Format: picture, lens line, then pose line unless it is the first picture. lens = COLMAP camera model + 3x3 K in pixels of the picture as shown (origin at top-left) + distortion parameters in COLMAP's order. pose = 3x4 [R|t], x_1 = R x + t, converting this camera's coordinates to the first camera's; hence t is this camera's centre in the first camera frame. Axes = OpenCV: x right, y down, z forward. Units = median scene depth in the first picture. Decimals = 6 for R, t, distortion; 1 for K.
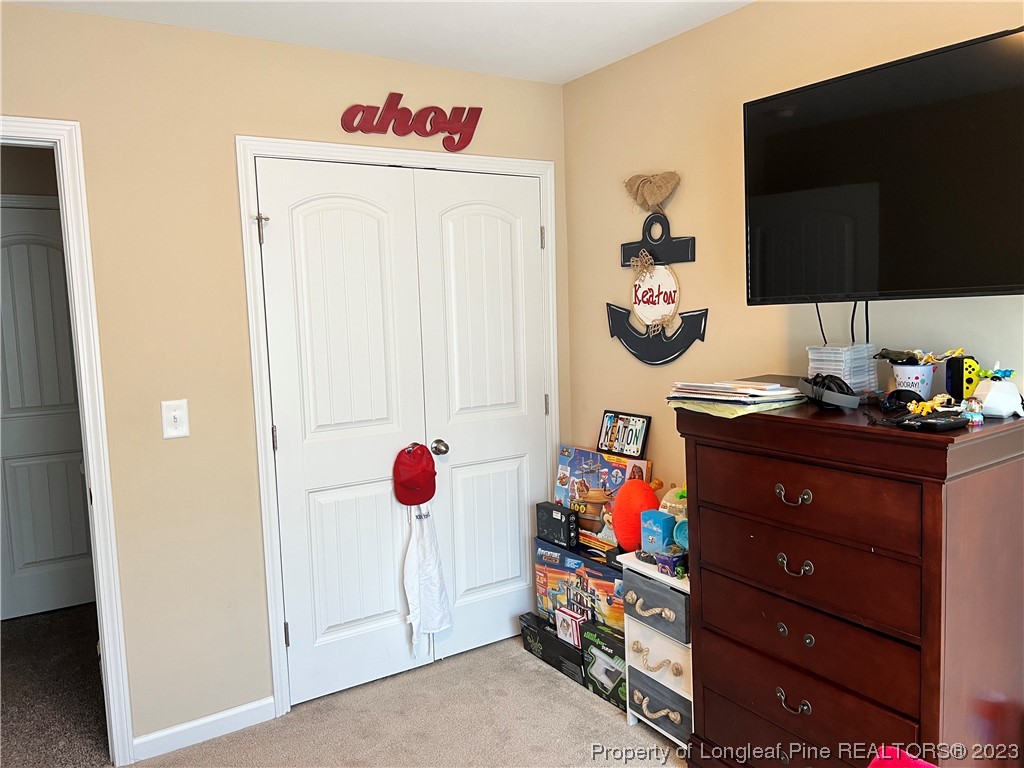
lens RADIAL K [[773.1, 0, 511.9], [0, 773.1, 383.4], [0, 0, 1]] dist [0.057355, -0.069976]
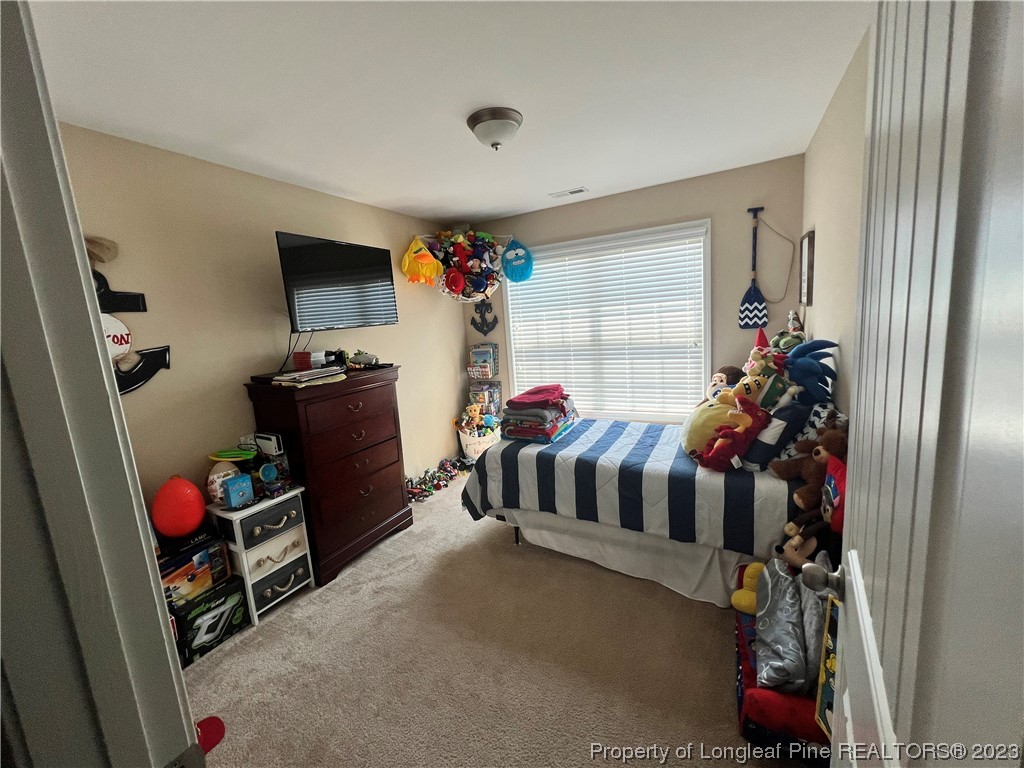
lens RADIAL K [[410.0, 0, 515.0], [0, 410.0, 379.1], [0, 0, 1]] dist [-0.001924, 0.000679]
pose [[-0.489689, -0.062697, 0.869640, -0.687854], [0.175901, 0.969798, 0.168967, -0.050147], [-0.853970, 0.235712, -0.463871, 0.794413]]
